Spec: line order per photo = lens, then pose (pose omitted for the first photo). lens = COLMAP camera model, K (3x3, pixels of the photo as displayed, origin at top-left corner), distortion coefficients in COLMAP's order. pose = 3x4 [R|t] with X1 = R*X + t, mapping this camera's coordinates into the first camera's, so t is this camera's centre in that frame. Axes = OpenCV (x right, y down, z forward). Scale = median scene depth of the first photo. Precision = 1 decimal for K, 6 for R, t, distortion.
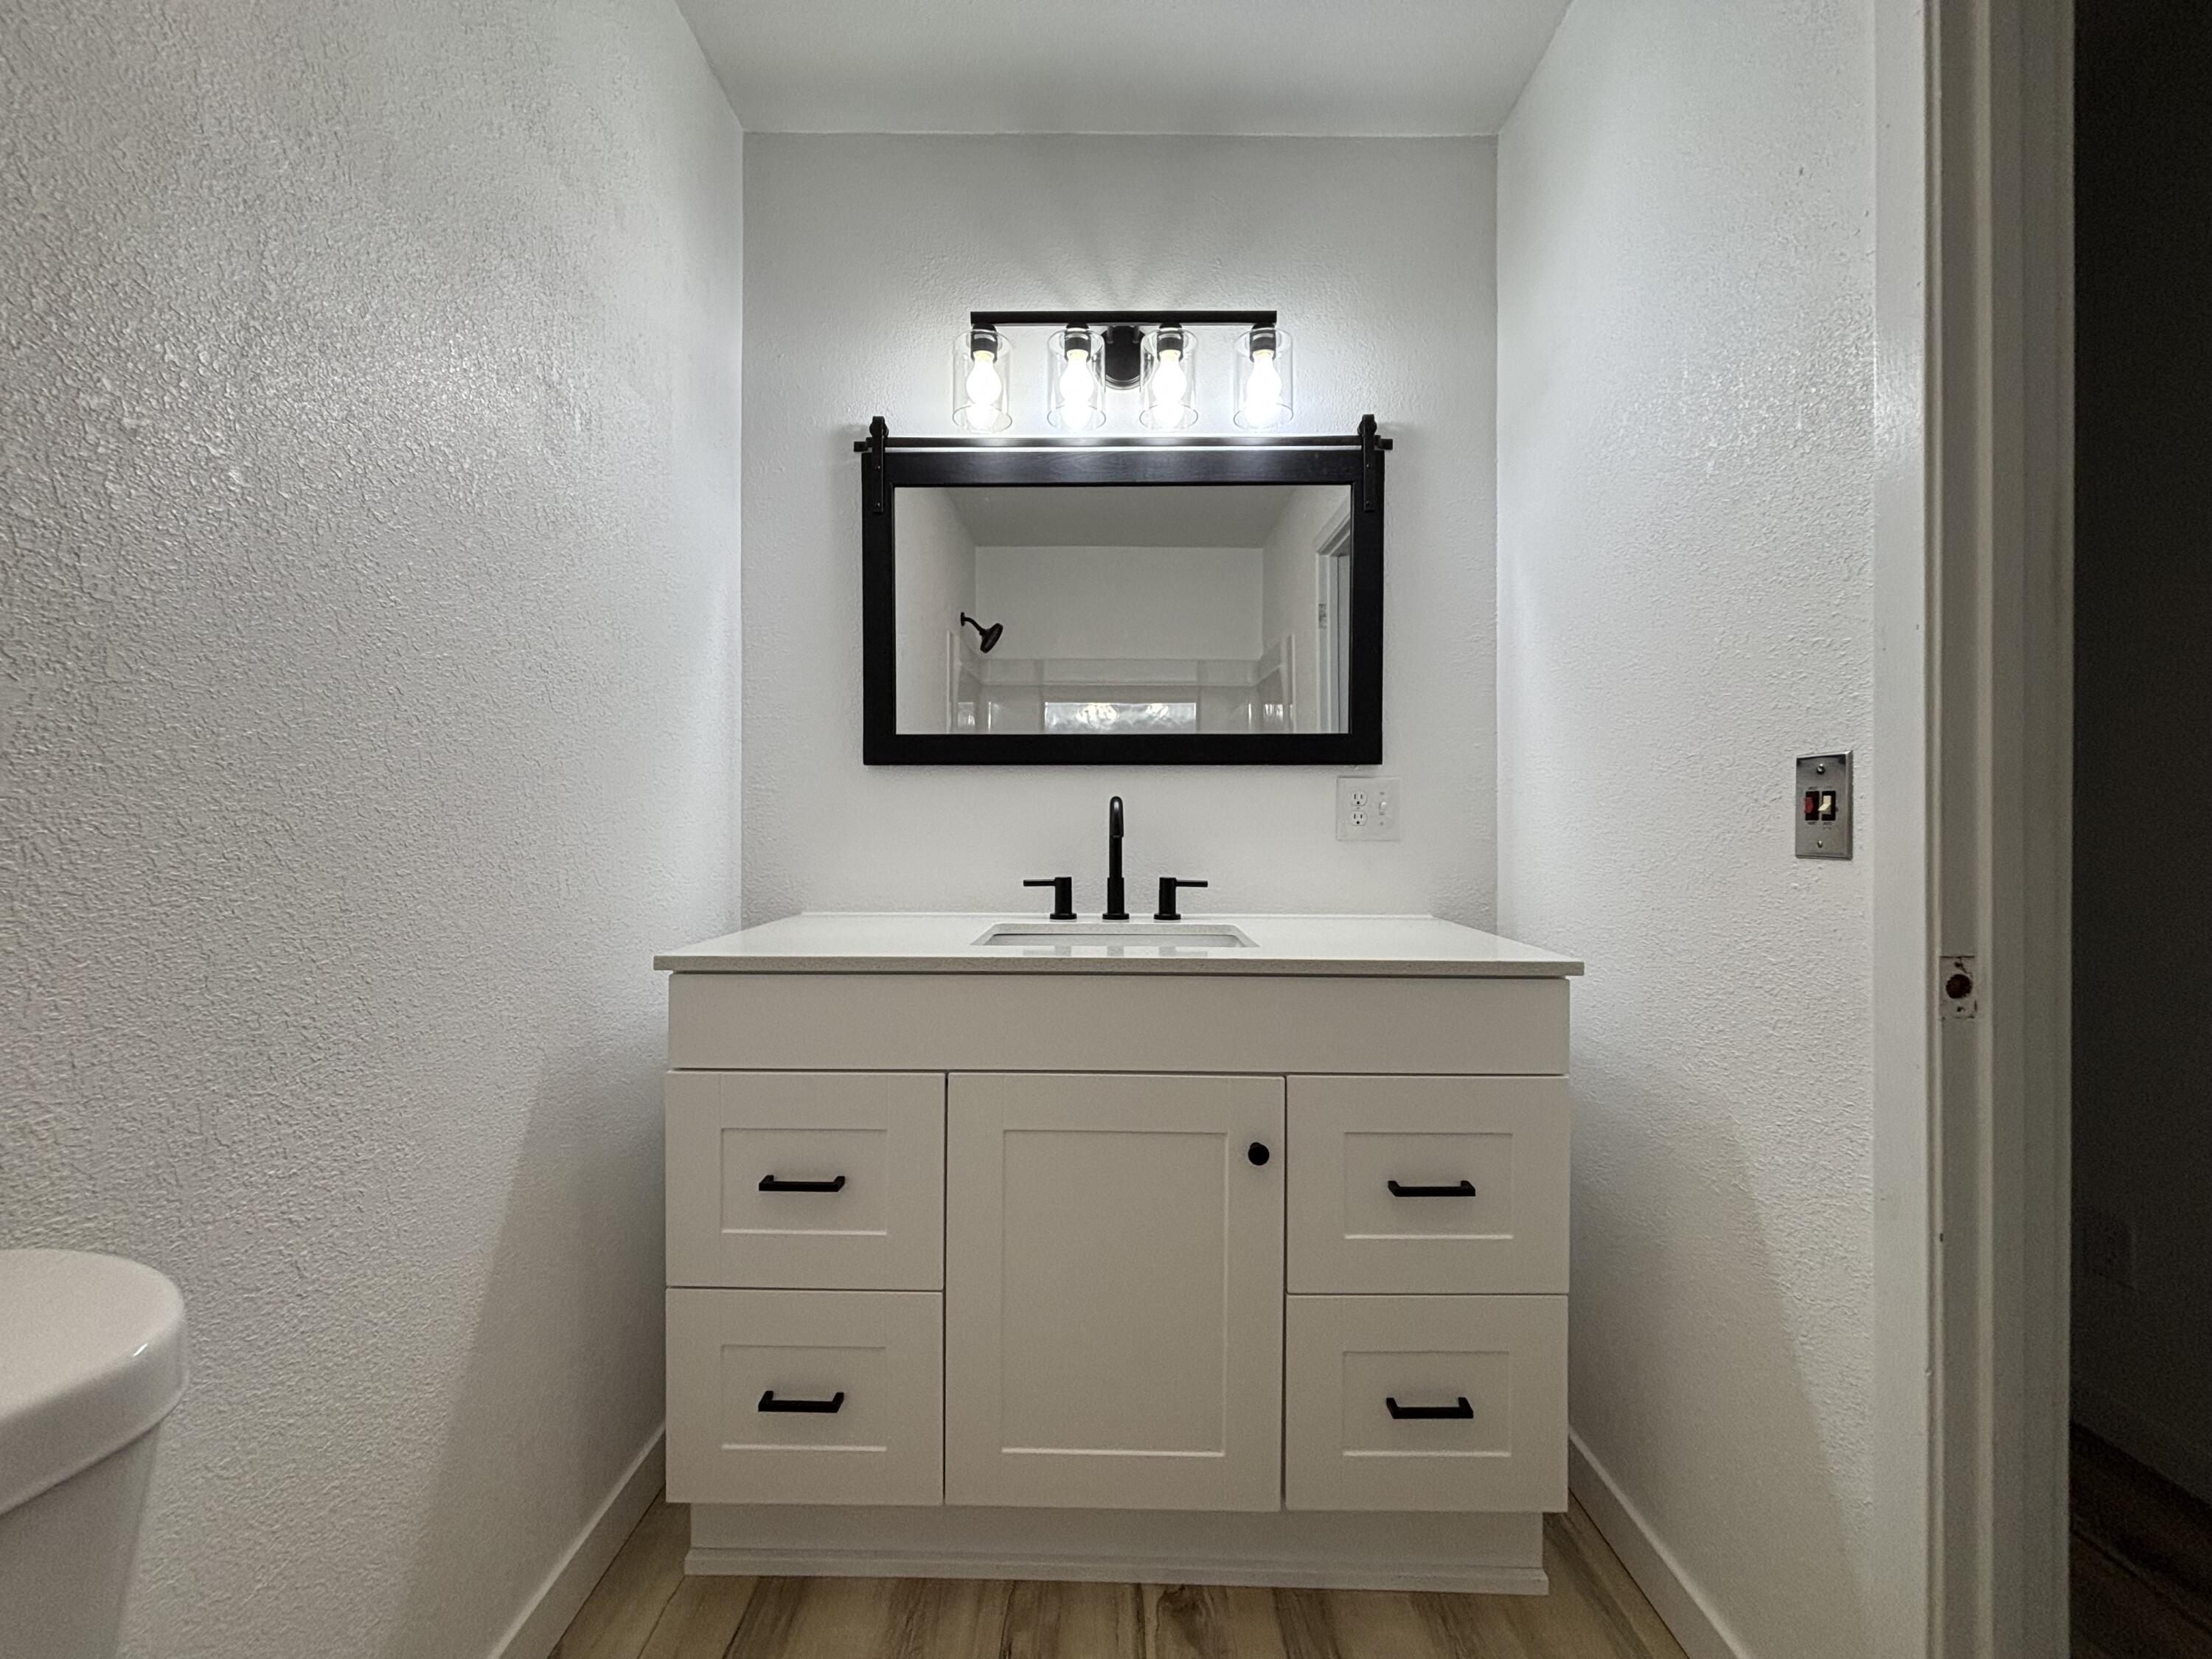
lens RADIAL K [[890.9, 0, 1106.8], [0, 890.9, 817.9], [0, 0, 1]] dist [0.001054, 0.000012]
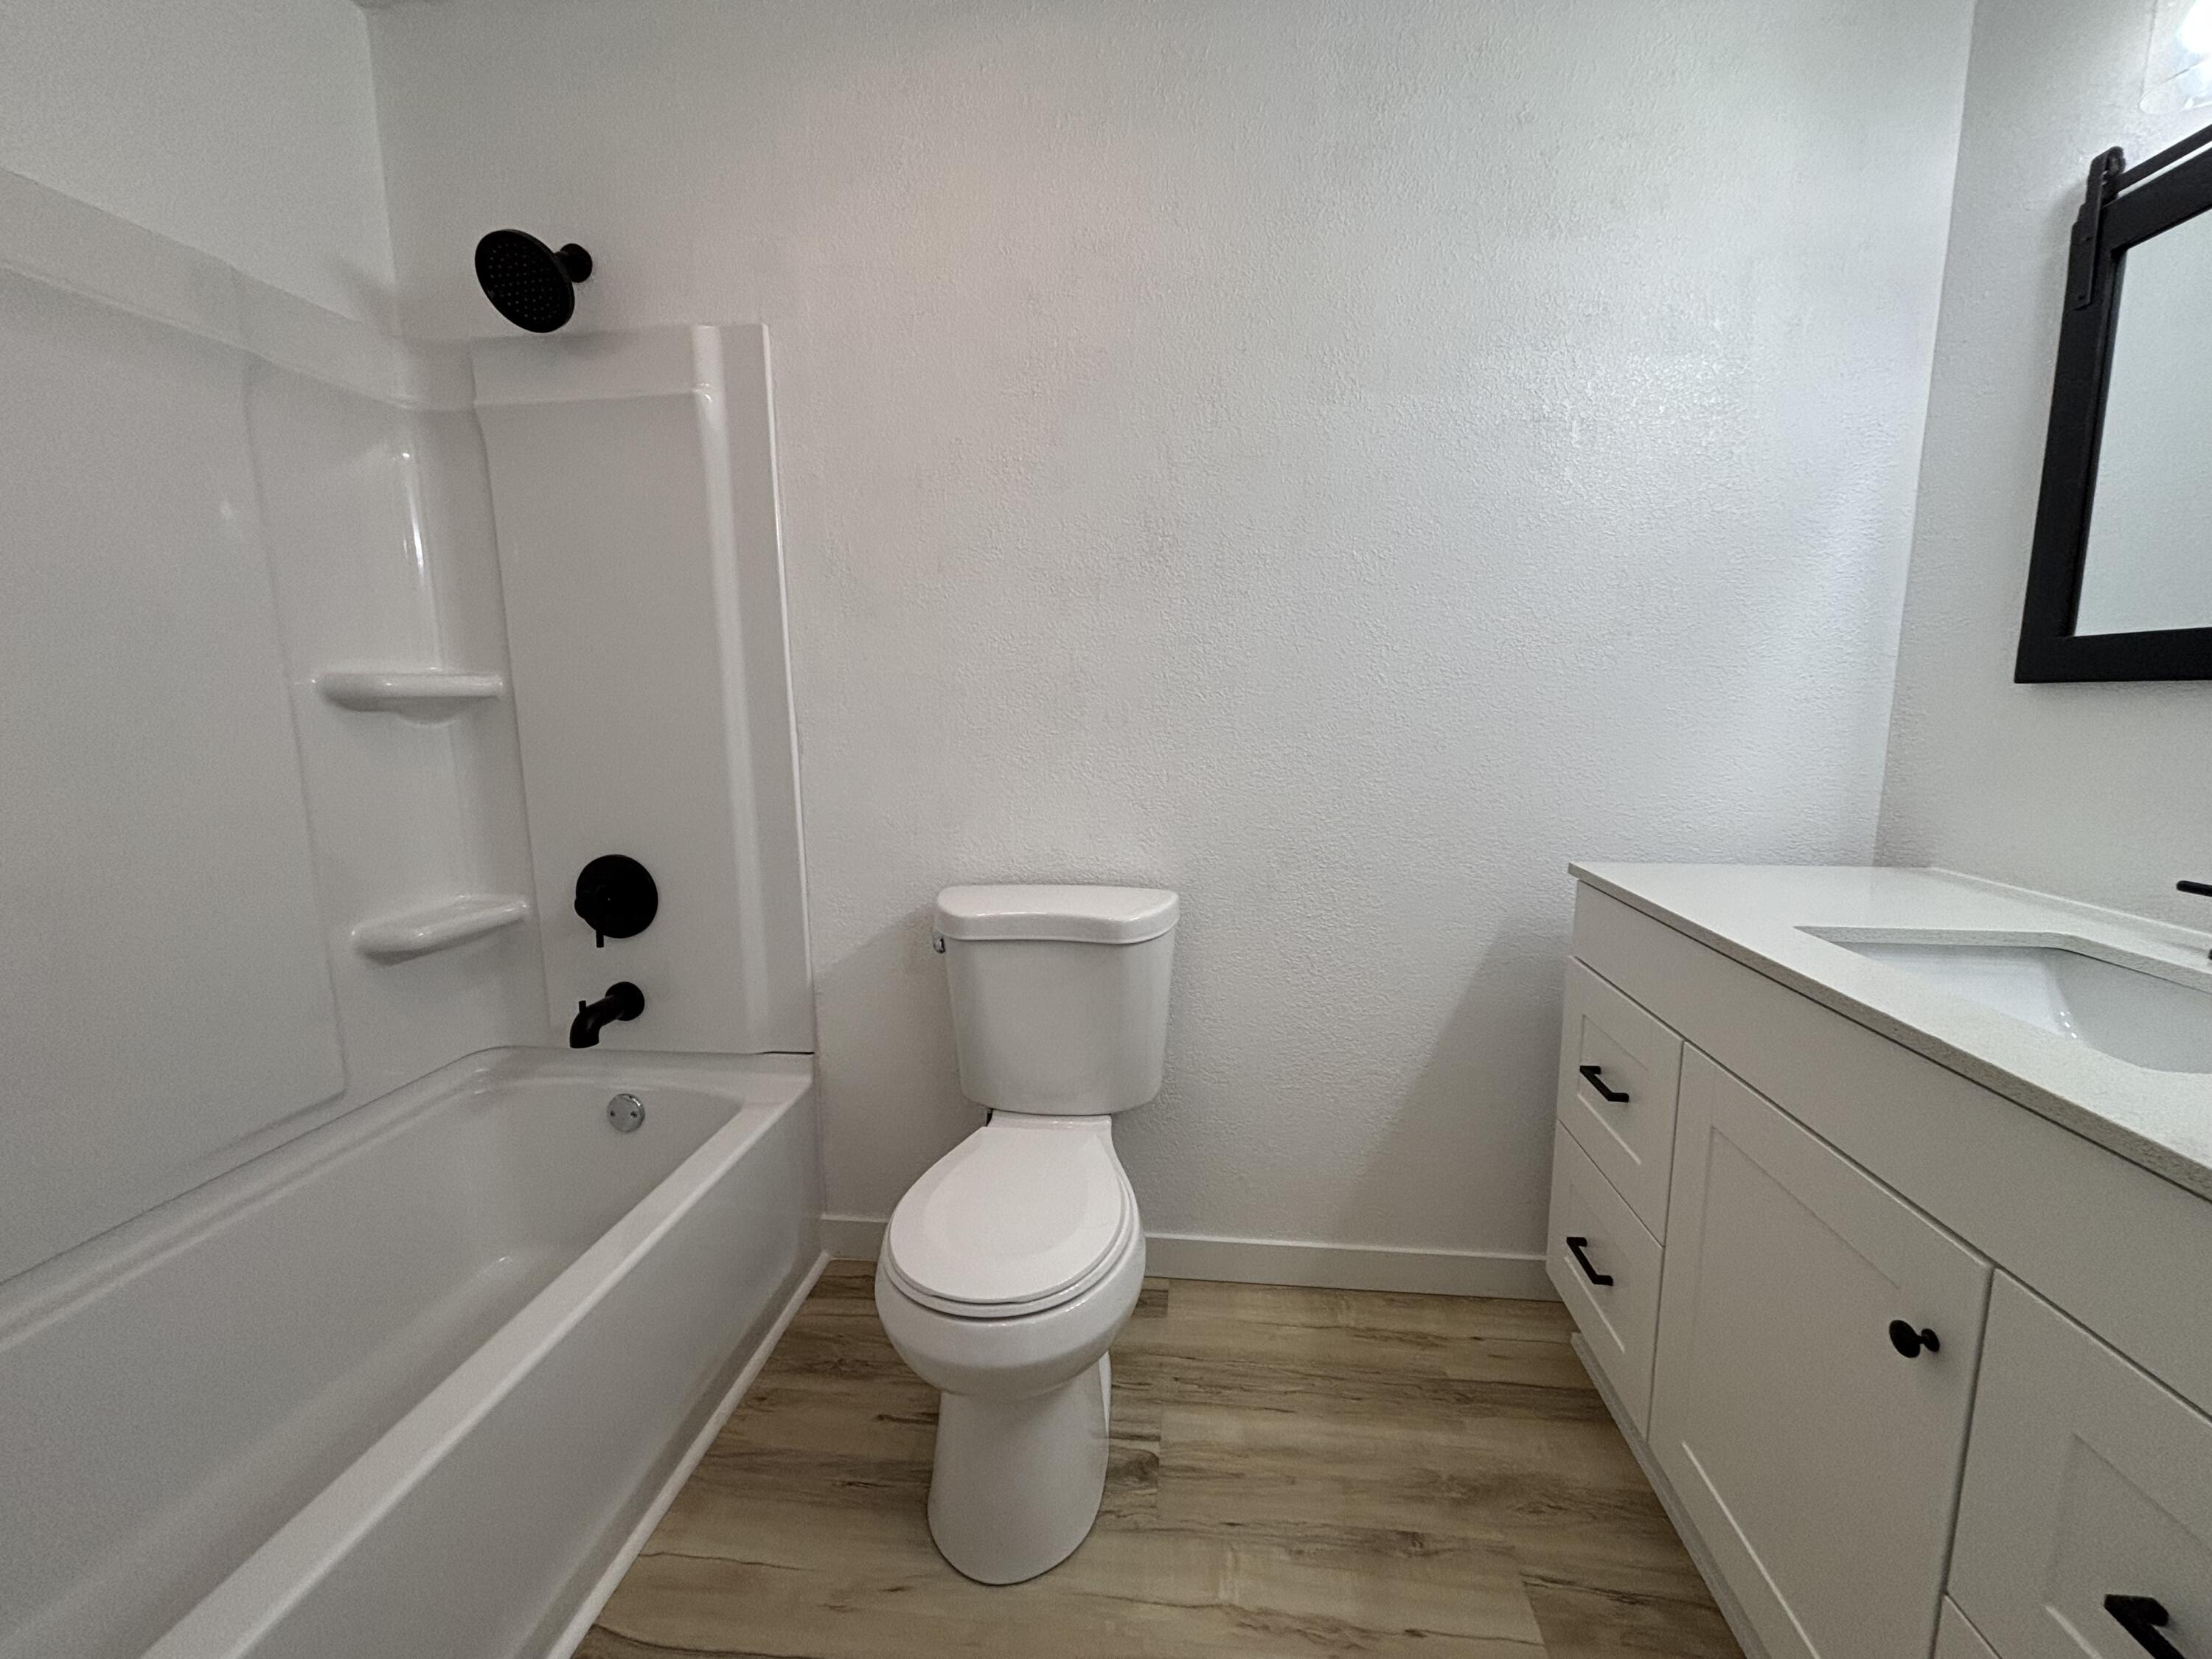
lens RADIAL K [[890.9, 0, 1106.8], [0, 890.9, 817.9], [0, 0, 1]] dist [0.001054, 0.000012]
pose [[-0.107359, 0.132117, -0.985403, 0.544999], [0.010680, 0.991228, 0.131735, -0.054547], [0.994163, 0.003619, -0.107828, 0.337143]]
